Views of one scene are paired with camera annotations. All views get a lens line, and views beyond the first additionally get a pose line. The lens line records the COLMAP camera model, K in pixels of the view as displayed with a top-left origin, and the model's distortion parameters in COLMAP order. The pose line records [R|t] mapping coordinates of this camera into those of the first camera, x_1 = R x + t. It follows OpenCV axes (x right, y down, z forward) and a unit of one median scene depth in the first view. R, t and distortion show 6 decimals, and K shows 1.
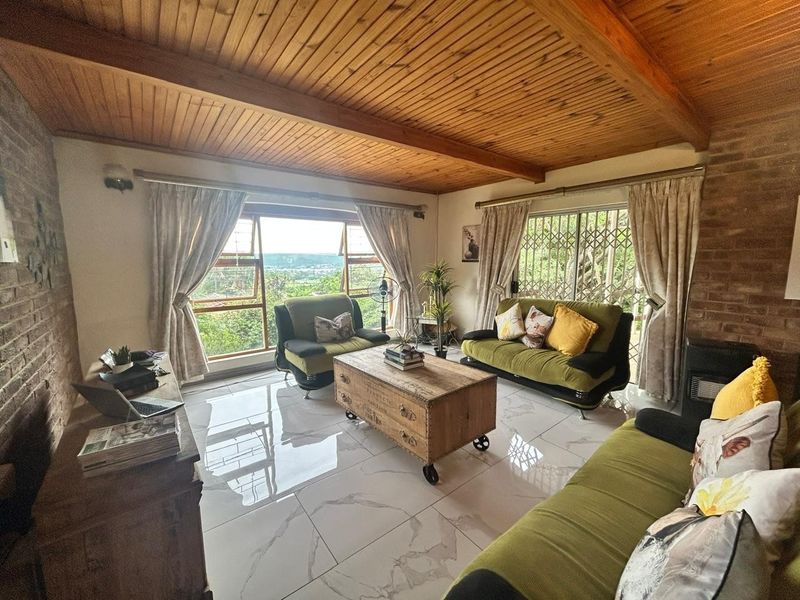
lens RADIAL K [[323.3, 0, 396.6], [0, 323.3, 299.0], [0, 0, 1]] dist [0.001583, -0.000868]
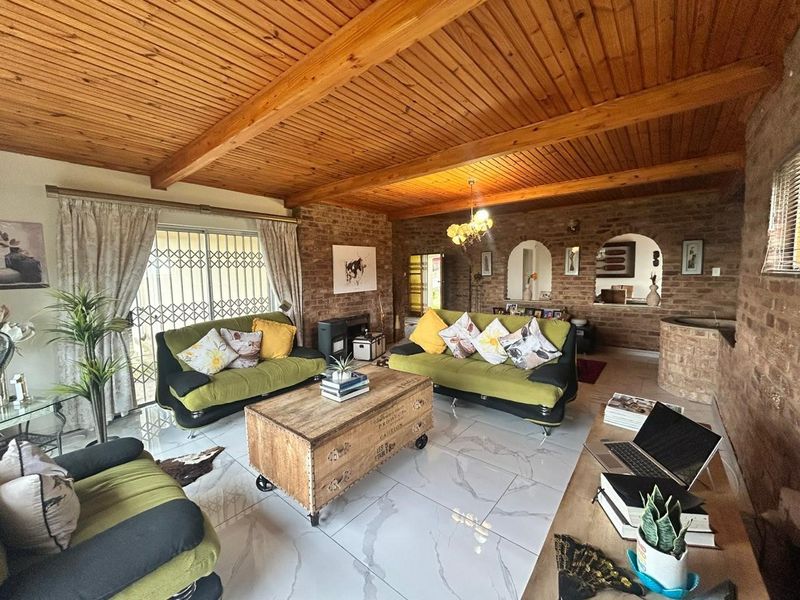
lens RADIAL K [[323.3, 0, 396.6], [0, 323.3, 299.0], [0, 0, 1]] dist [0.001583, -0.000868]
pose [[-0.215880, -0.075442, 0.973501, -0.647400], [0.146473, 0.983227, 0.108677, -0.098149], [-0.965371, 0.166053, -0.201209, 0.760800]]
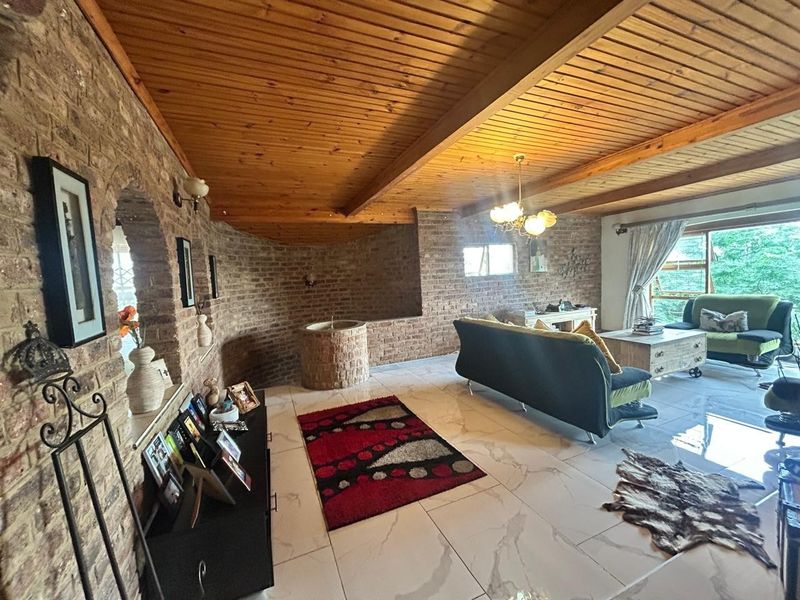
lens RADIAL K [[323.3, 0, 396.6], [0, 323.3, 299.0], [0, 0, 1]] dist [0.001583, -0.000868]
pose [[-0.256160, 0.084241, -0.962957, 1.403903], [-0.073481, 0.991616, 0.106295, -0.033009], [0.963837, 0.097988, -0.247822, 0.140292]]
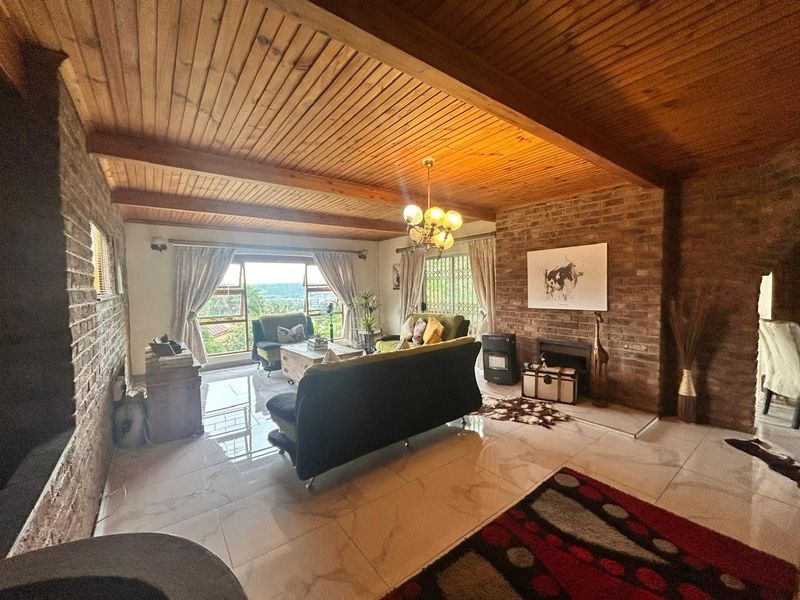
lens RADIAL K [[323.3, 0, 396.6], [0, 323.3, 299.0], [0, 0, 1]] dist [0.001583, -0.000868]
pose [[0.999840, -0.013668, -0.011534, 0.361194], [0.012611, 0.996108, -0.087231, 0.071626], [0.012681, 0.087072, 0.996121, -0.580605]]
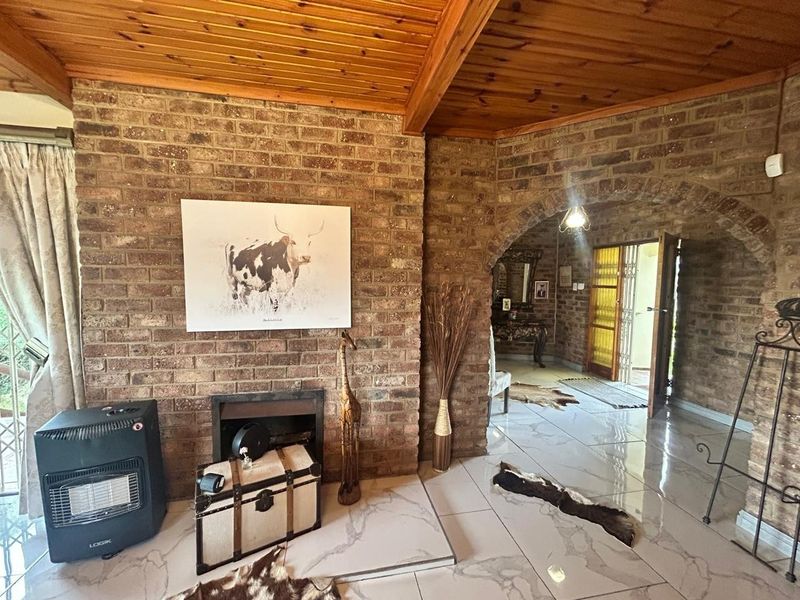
lens RADIAL K [[323.3, 0, 396.6], [0, 323.3, 299.0], [0, 0, 1]] dist [0.001583, -0.000868]
pose [[0.447388, -0.044133, 0.893250, 0.539714], [0.104028, 0.994570, -0.002964, -0.016651], [-0.888269, 0.094249, 0.449550, 0.147519]]
